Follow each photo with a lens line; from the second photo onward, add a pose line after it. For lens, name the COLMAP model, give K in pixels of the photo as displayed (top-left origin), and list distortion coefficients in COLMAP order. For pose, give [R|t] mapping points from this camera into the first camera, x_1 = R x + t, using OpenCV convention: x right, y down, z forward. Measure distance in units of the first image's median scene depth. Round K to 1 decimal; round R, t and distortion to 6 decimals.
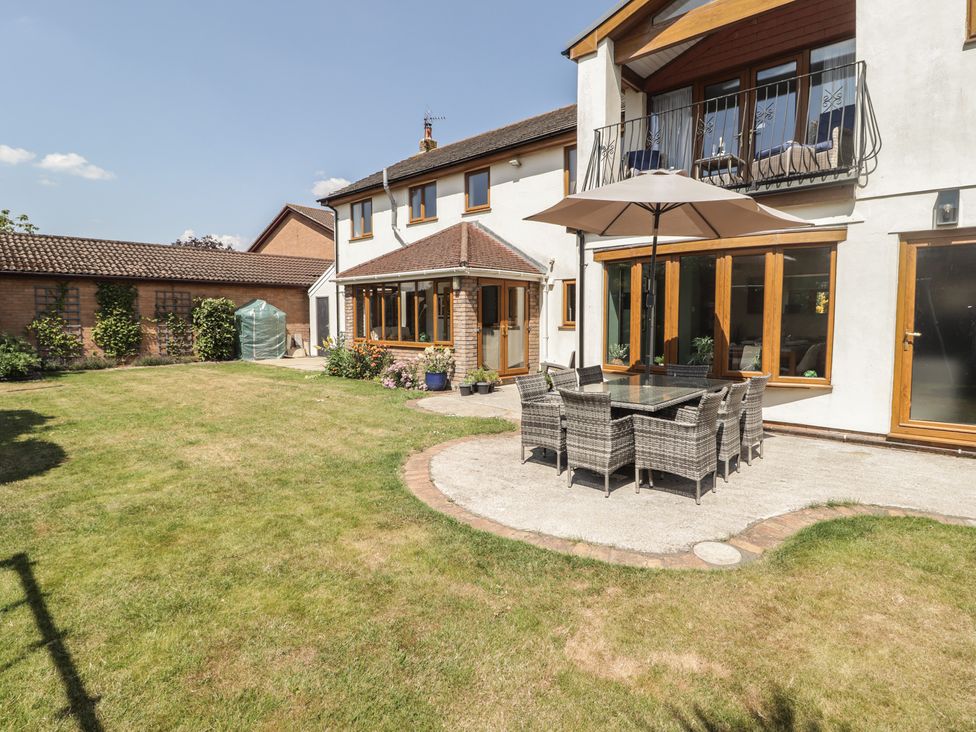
lens RADIAL K [[539.8, 0, 484.3], [0, 539.8, 351.8], [0, 0, 1]] dist [-0.001794, -0.010433]
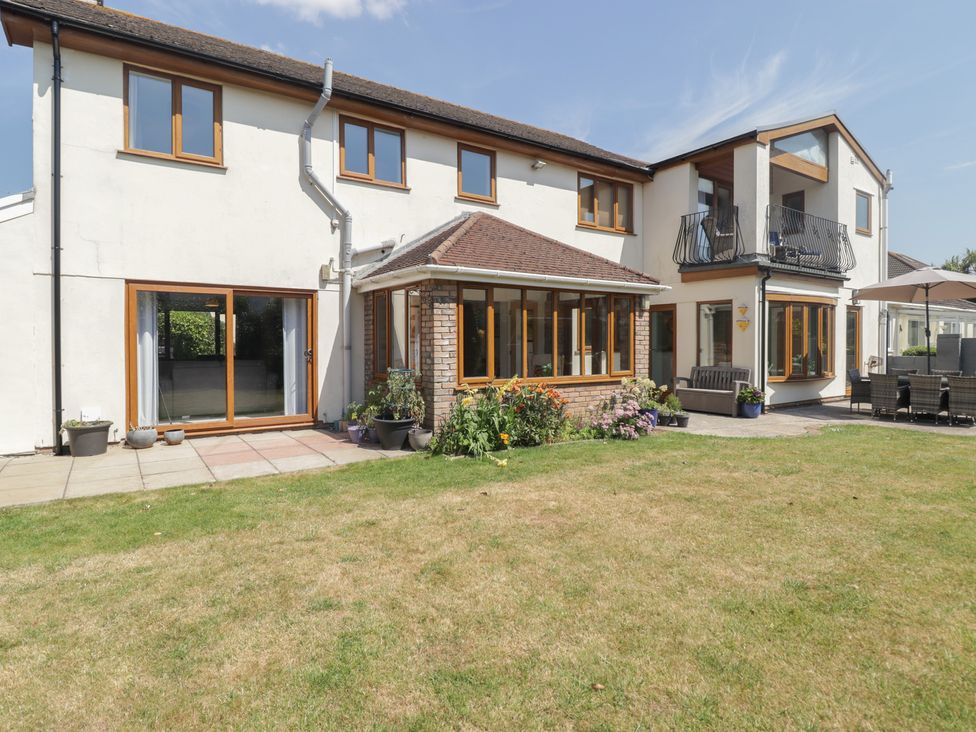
lens RADIAL K [[539.8, 0, 484.3], [0, 539.8, 351.8], [0, 0, 1]] dist [-0.001794, -0.010433]
pose [[0.216656, -0.018149, 0.976079, -0.754004], [0.061660, 0.998085, 0.004872, -0.052955], [-0.974299, 0.059130, 0.217360, 0.840834]]
